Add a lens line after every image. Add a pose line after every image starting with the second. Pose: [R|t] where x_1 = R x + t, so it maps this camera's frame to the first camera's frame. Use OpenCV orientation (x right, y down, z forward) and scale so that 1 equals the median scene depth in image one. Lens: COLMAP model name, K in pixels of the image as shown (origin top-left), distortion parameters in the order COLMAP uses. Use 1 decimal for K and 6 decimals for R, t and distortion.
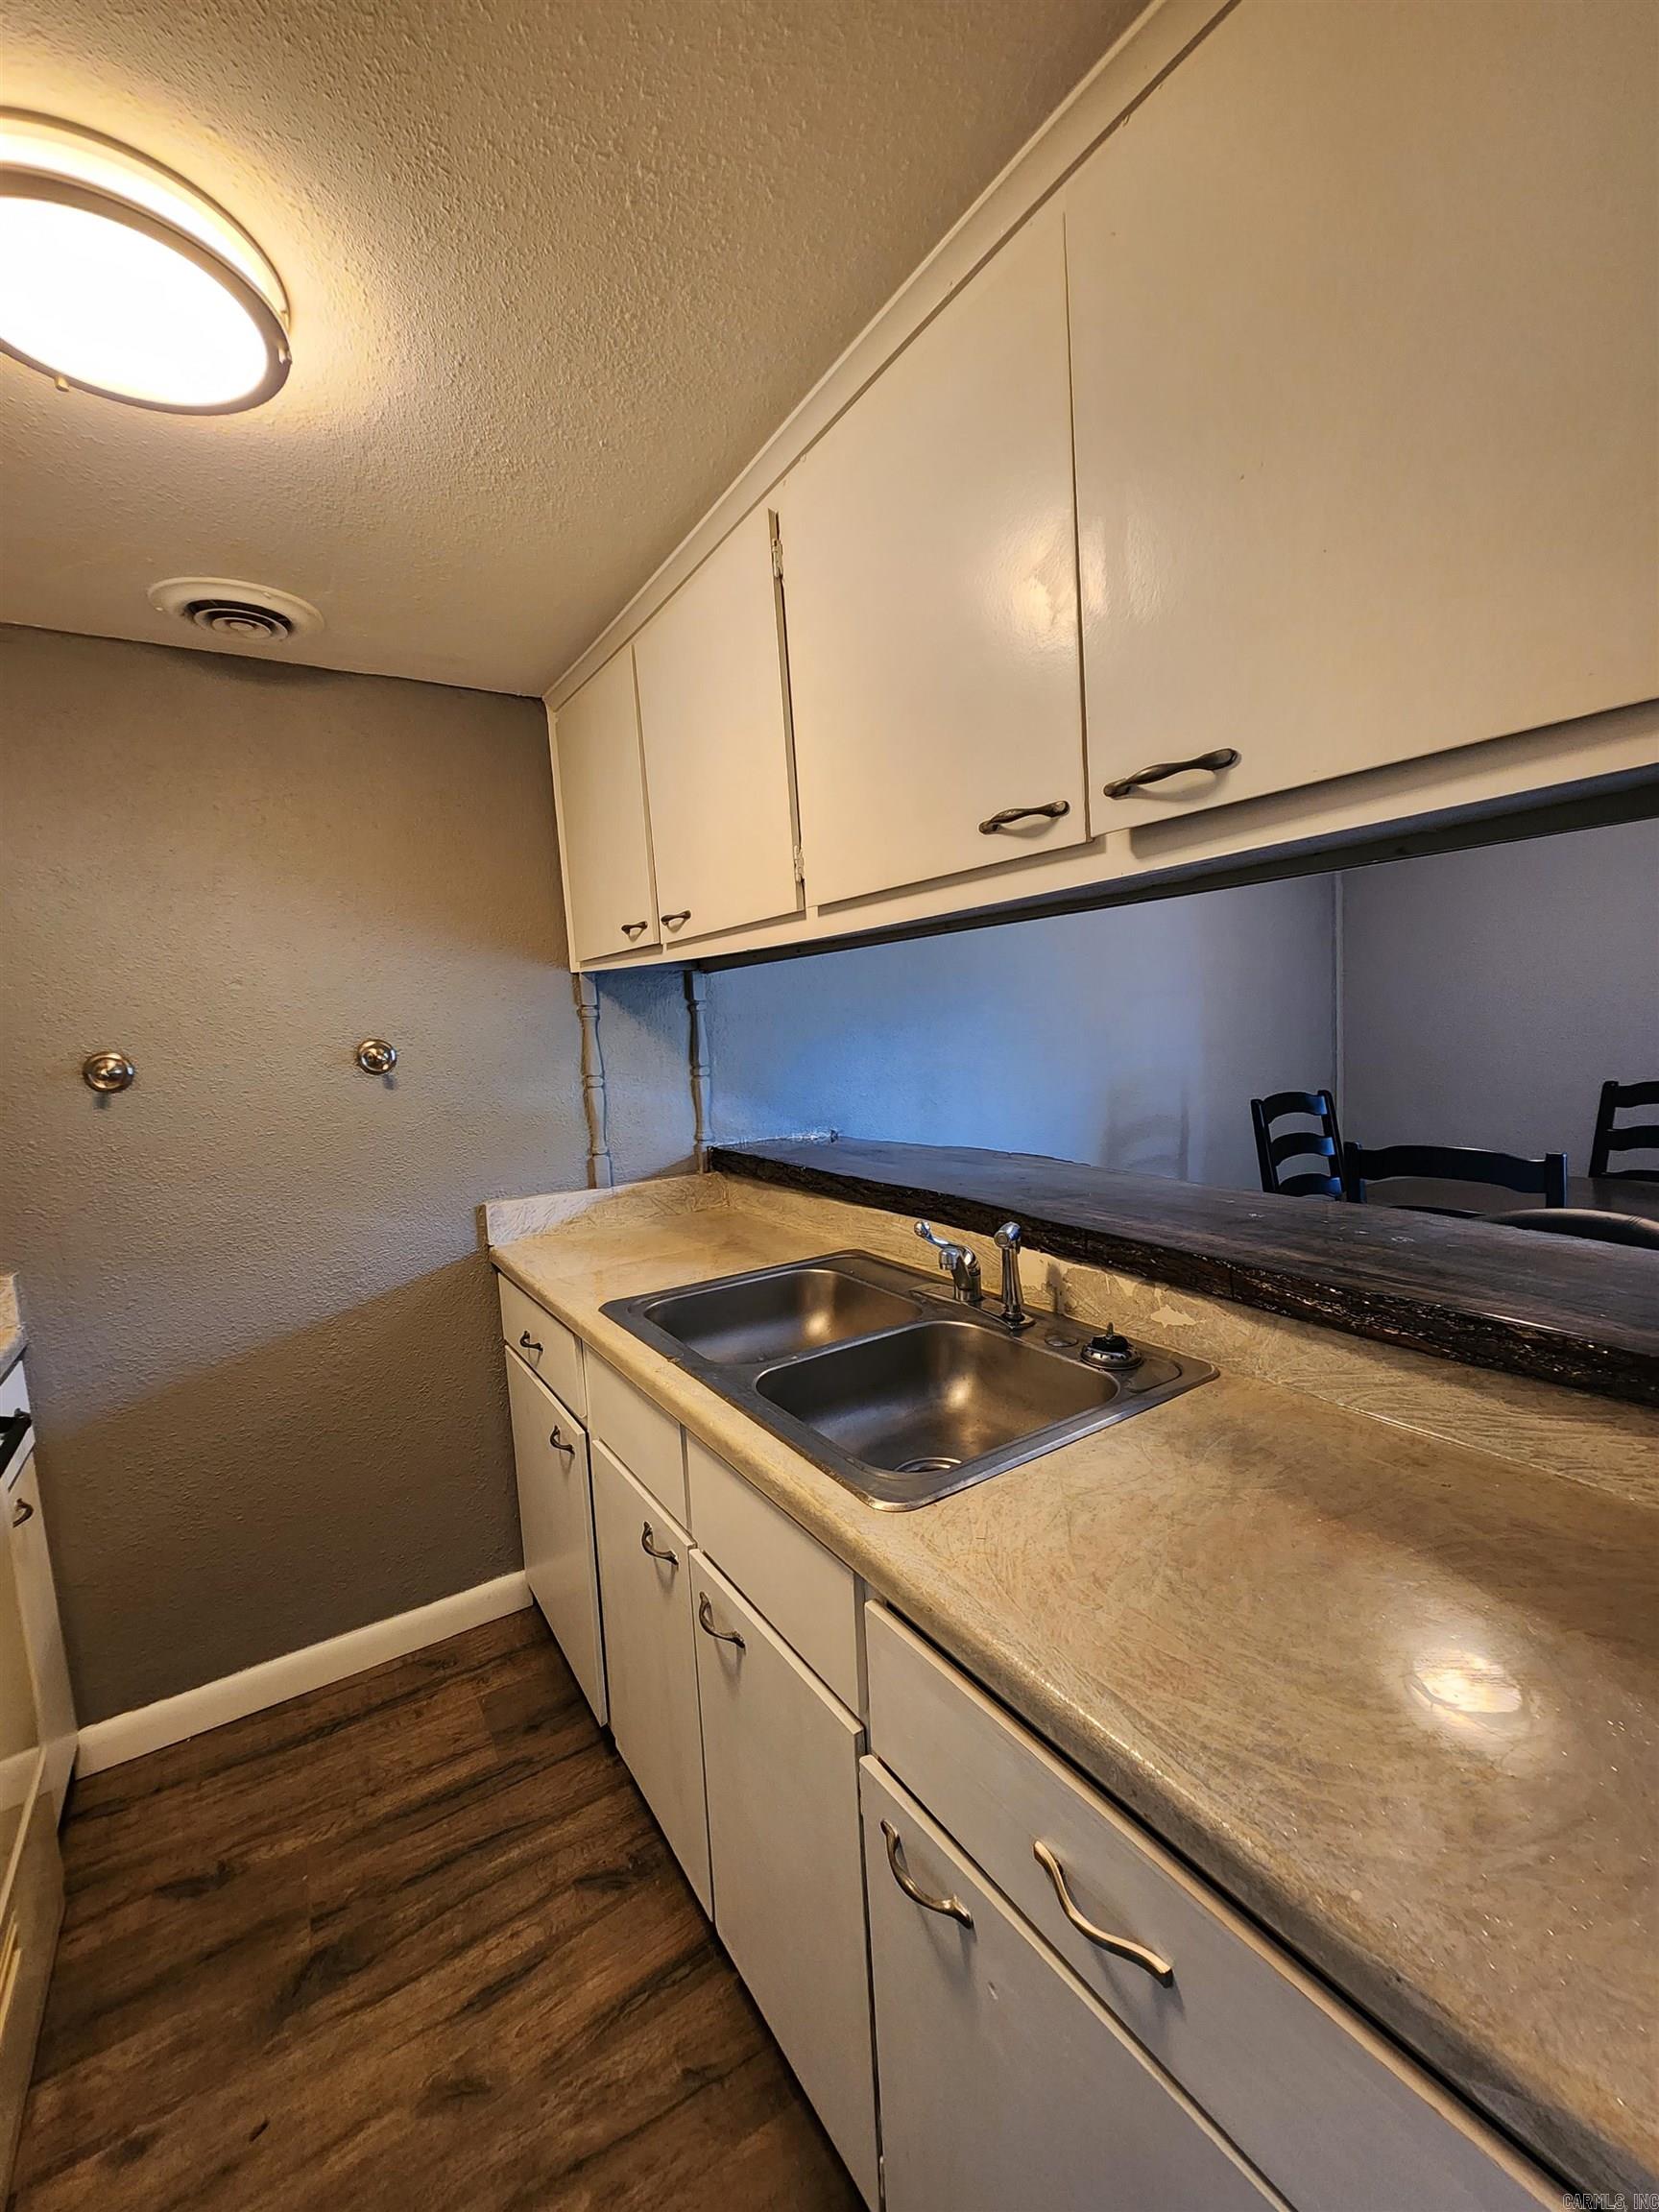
lens RADIAL K [[901.8, 0, 829.5], [0, 901.8, 1106.0], [0, 0, 1]] dist [0.010632, -0.004904]
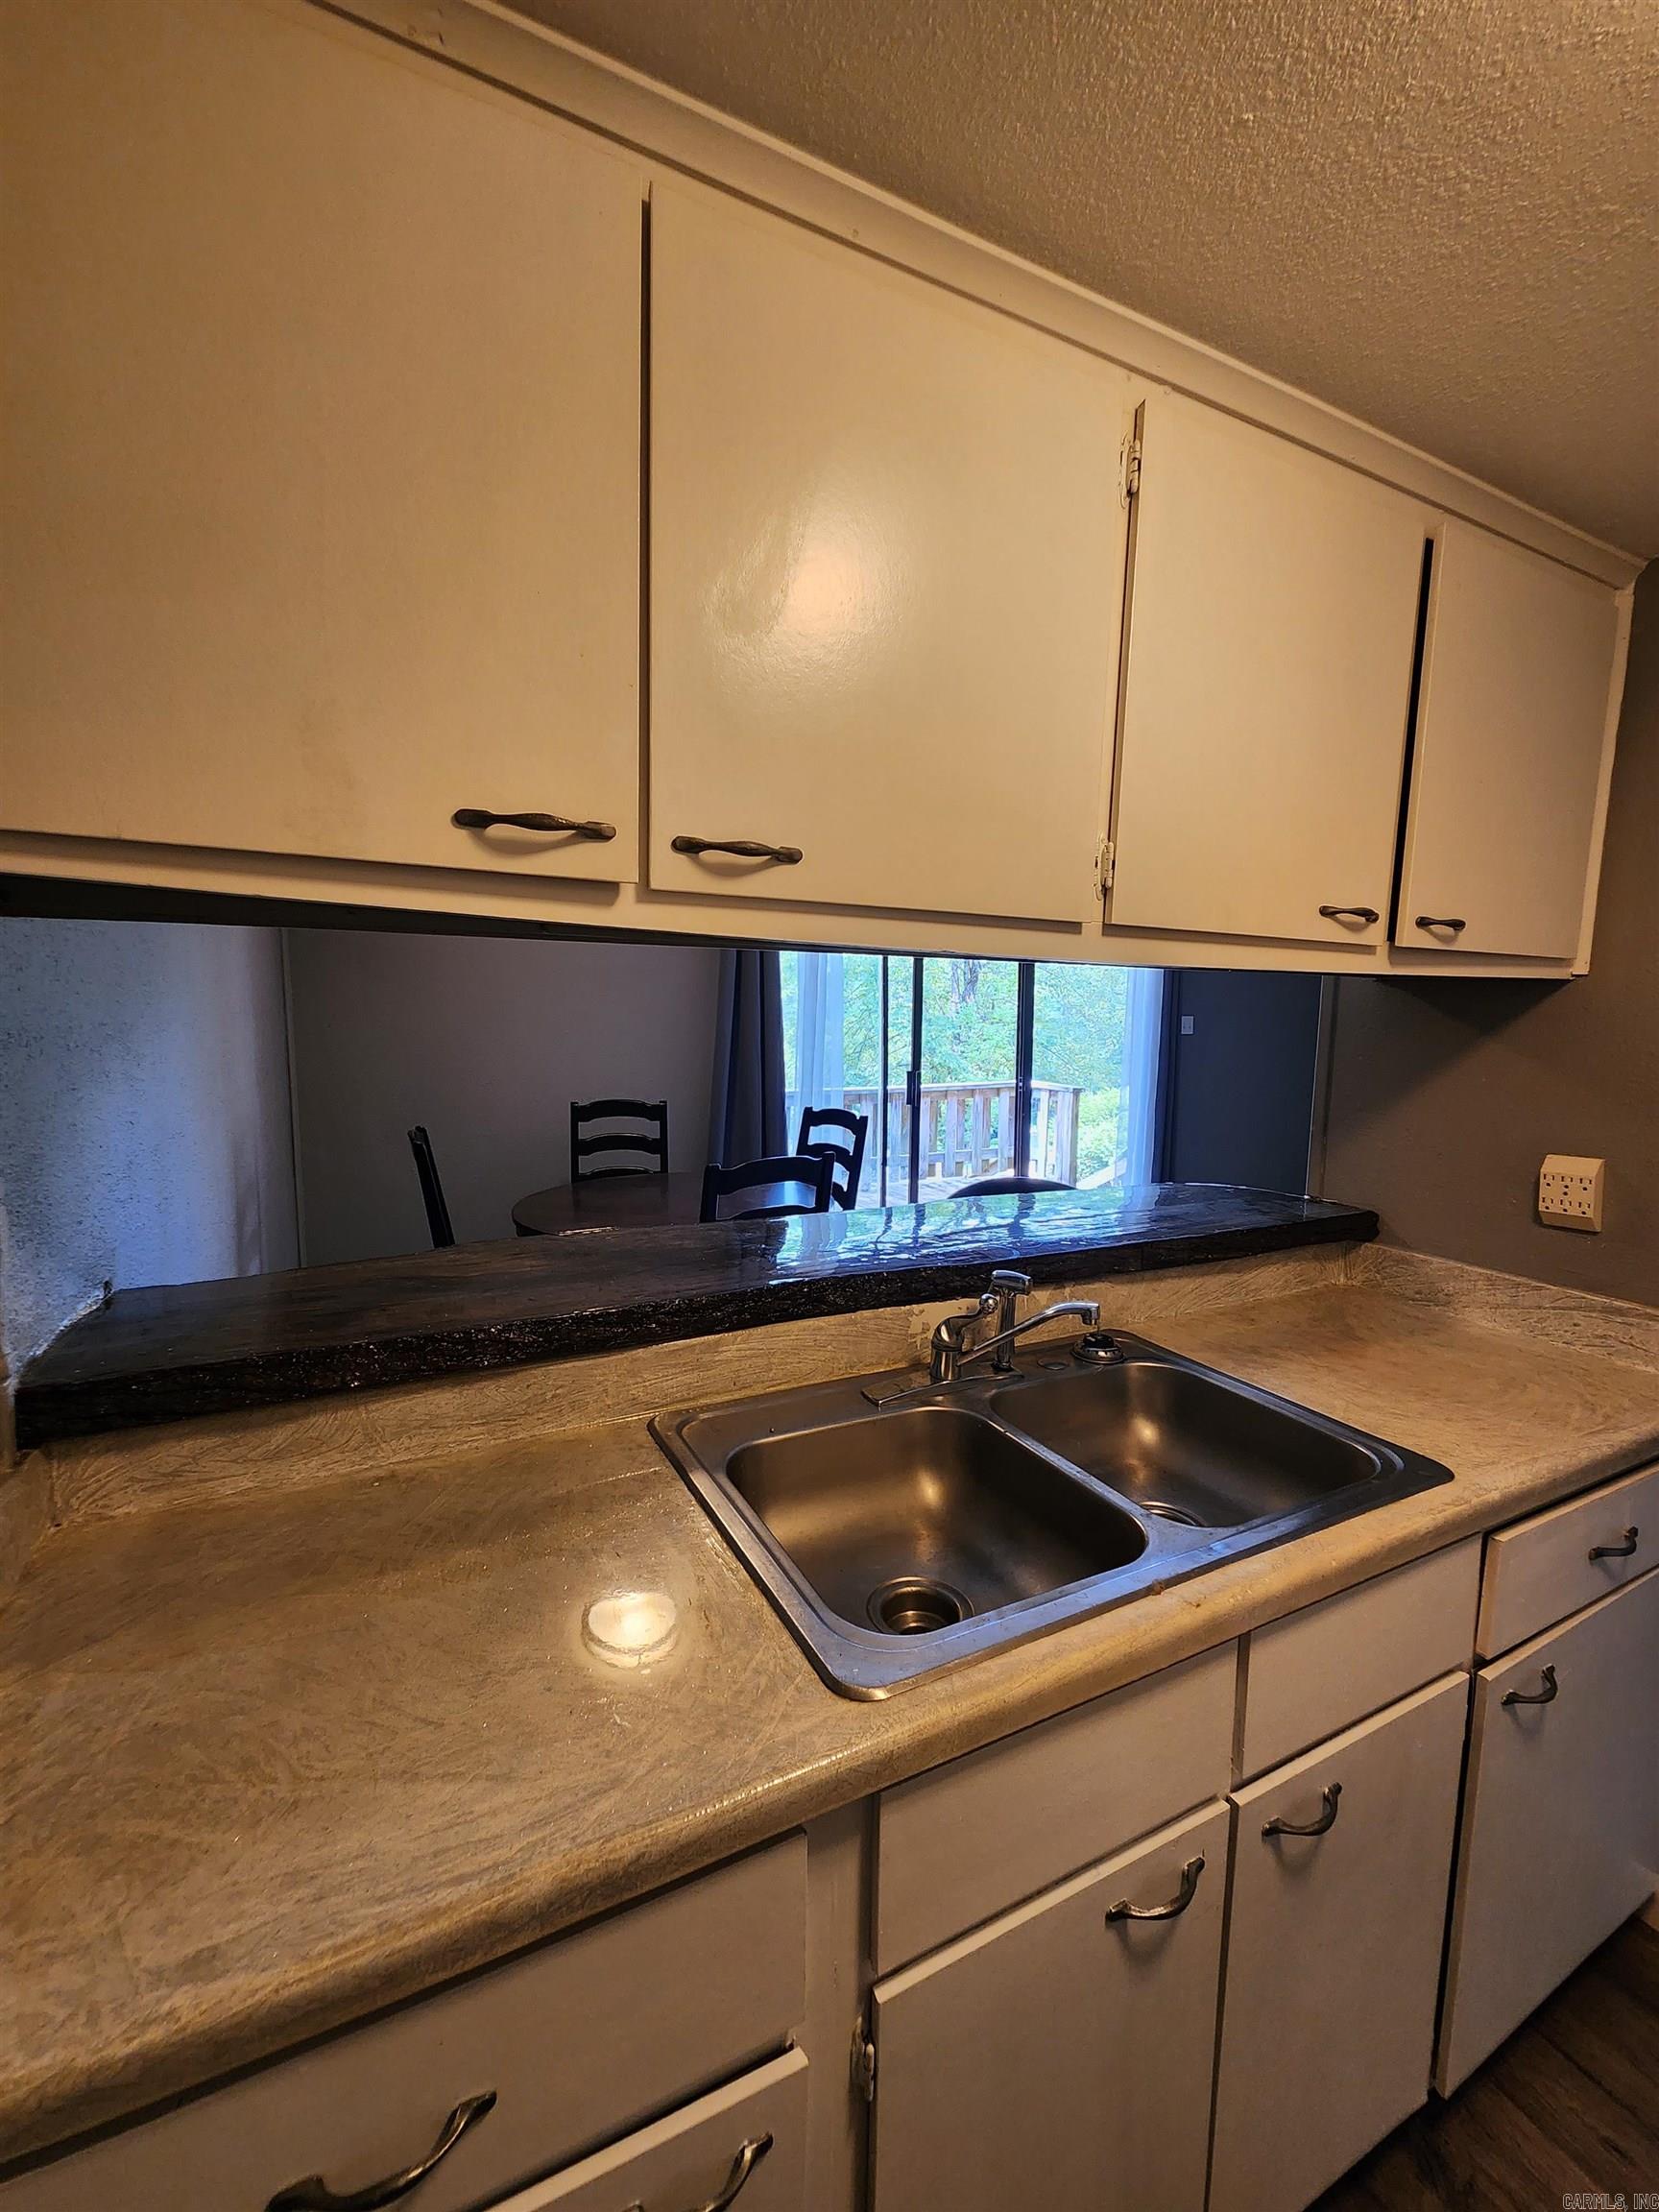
lens RADIAL K [[900.3, 0, 835.6], [0, 900.3, 1117.7], [0, 0, 1]] dist [0.011112, -0.005192]
pose [[0.115684, -0.064176, 0.991211, -1.090025], [0.078110, 0.995408, 0.055332, -0.146188], [-0.990210, 0.071023, 0.120166, 1.479780]]
